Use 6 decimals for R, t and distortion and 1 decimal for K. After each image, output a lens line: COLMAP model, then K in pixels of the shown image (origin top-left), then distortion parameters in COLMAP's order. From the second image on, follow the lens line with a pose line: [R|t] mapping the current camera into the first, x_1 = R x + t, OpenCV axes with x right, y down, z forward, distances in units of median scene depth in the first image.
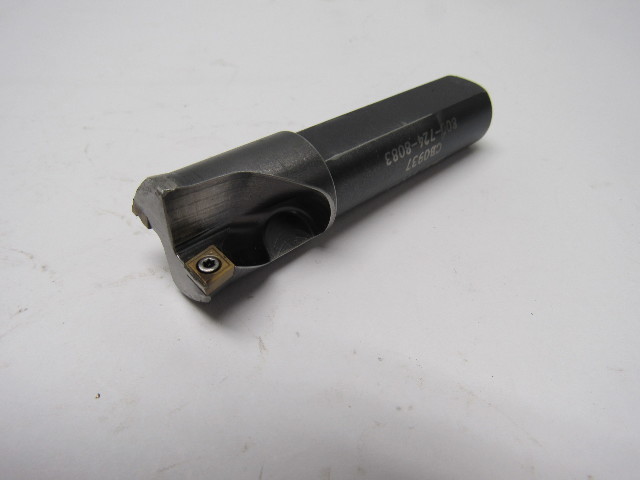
lens RADIAL K [[455.0, 0, 318.7], [0, 455.0, 239.5], [0, 0, 1]] dist [-0.012960, -0.020929]
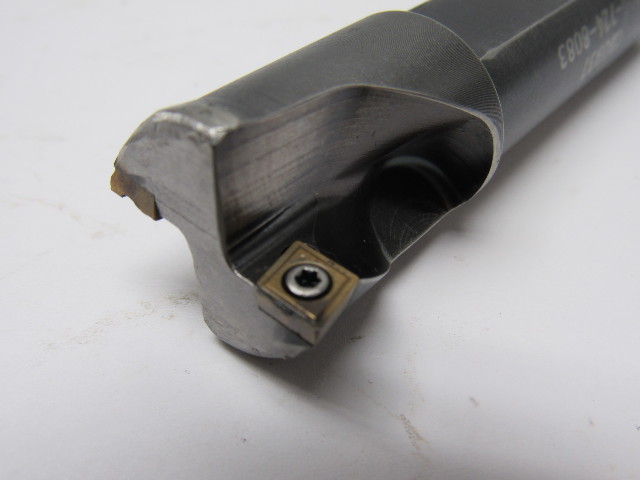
lens RADIAL K [[696.4, 0, 320.4], [0, 696.4, 240.8], [0, 0, 1]] dist [-0.053265, 0.000000]
pose [[0.992023, -0.089411, 0.088855, -0.278869], [0.088185, 0.995948, 0.017636, 0.001068], [-0.090072, -0.009659, 0.995888, 0.255976]]
